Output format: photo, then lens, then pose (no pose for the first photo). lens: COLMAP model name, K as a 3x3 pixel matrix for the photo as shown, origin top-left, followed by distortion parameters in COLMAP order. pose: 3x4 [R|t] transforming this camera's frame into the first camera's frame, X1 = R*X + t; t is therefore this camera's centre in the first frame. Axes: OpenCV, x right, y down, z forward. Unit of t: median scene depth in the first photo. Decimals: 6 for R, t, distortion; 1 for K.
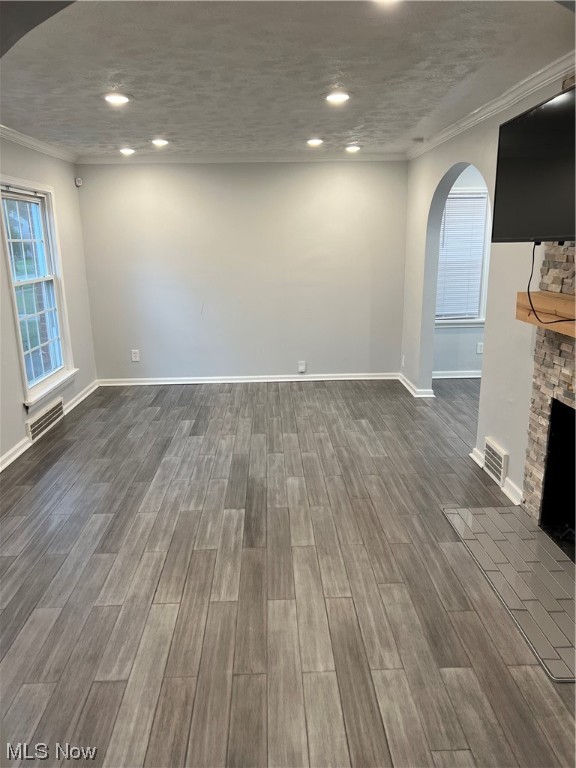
lens RADIAL K [[578.1, 0, 289.5], [0, 578.1, 384.3], [0, 0, 1]] dist [0.041136, -0.050189]
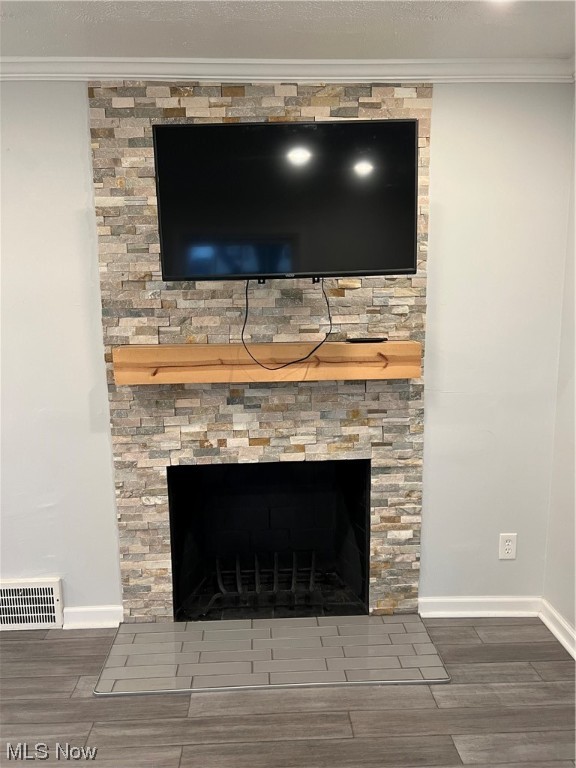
lens RADIAL K [[578.1, 0, 288.1], [0, 578.1, 382.0], [0, 0, 1]] dist [0.041136, -0.050189]
pose [[-0.000104, -0.139118, 0.990276, -0.360600], [0.258441, 0.956630, 0.134418, -0.160776], [-0.966027, 0.255942, 0.035854, 0.762705]]
